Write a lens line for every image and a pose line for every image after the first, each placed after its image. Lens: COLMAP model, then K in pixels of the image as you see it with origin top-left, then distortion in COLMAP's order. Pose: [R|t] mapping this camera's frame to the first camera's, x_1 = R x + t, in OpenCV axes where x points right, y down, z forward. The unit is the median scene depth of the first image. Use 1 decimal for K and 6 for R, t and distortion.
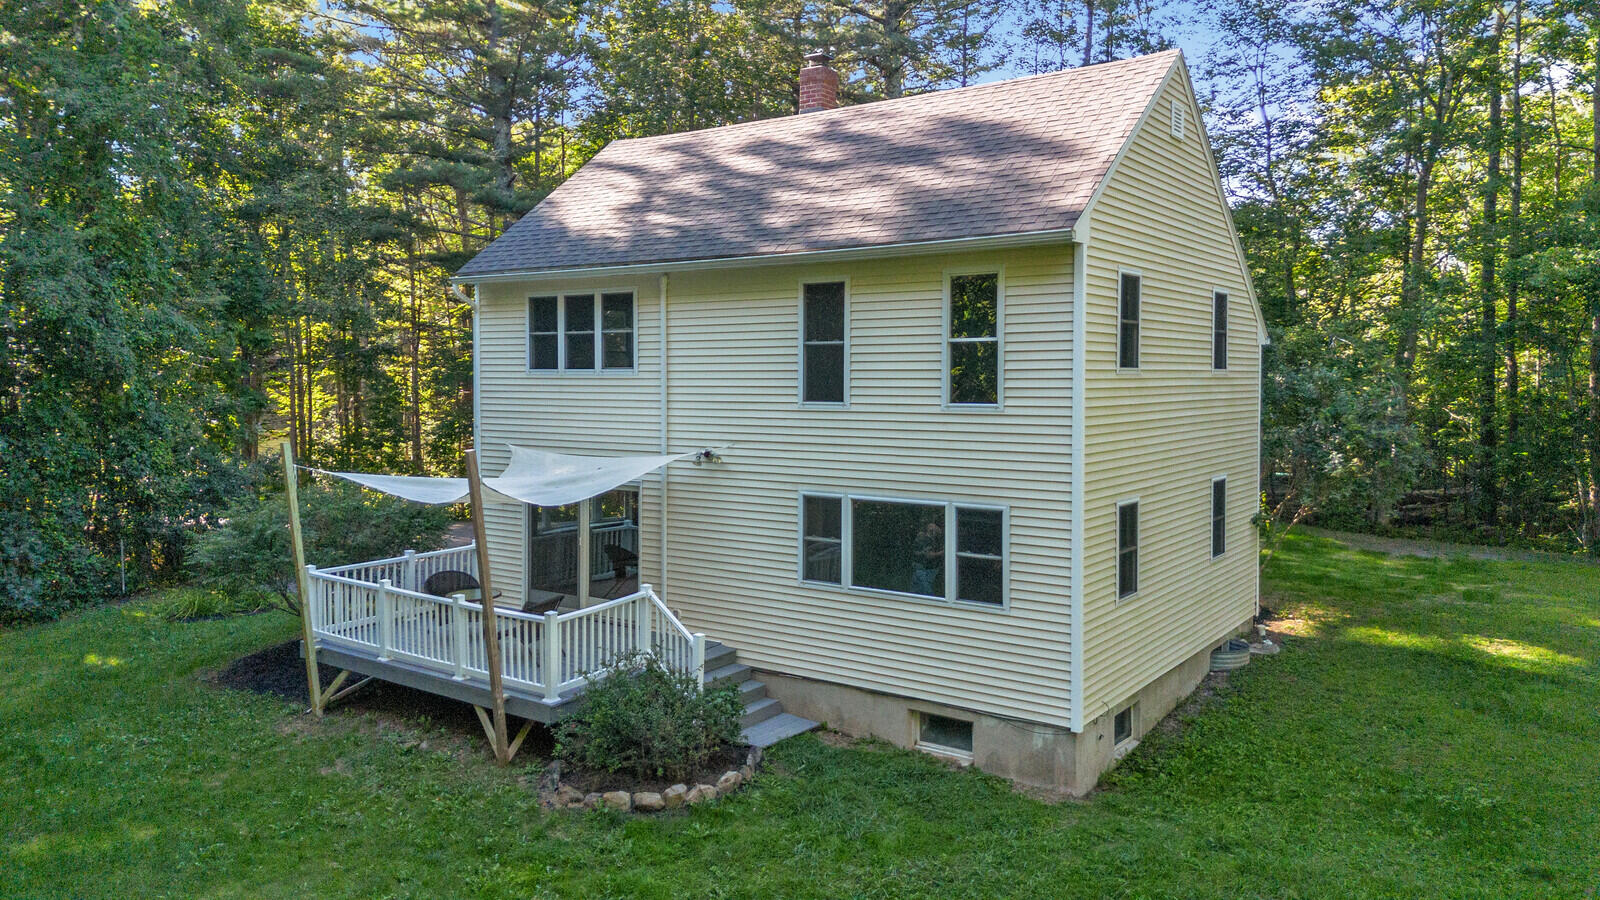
lens RADIAL K [[1146.5, 0, 804.5], [0, 1146.5, 434.9], [0, 0, 1]] dist [0.057936, -0.000523]
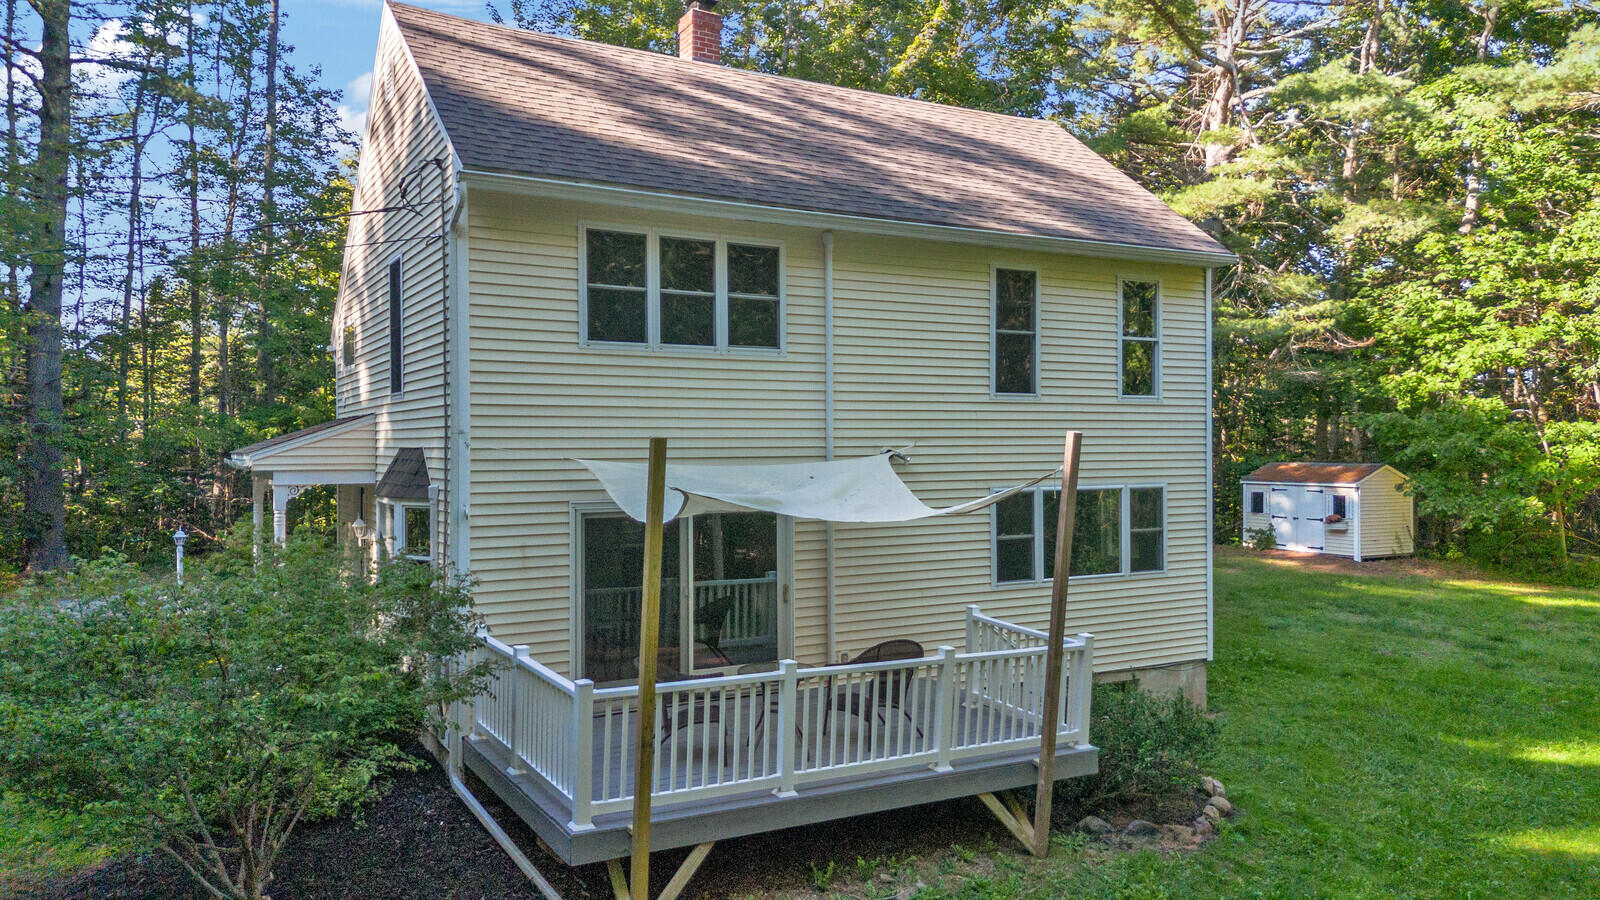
lens RADIAL K [[1146.5, 0, 804.8], [0, 1146.5, 447.9], [0, 0, 1]] dist [0.057936, -0.000523]
pose [[0.422295, -0.002595, 0.906455, -0.933679], [0.056226, 0.998145, -0.023337, 0.029809], [-0.904713, 0.060821, 0.421657, 0.755342]]
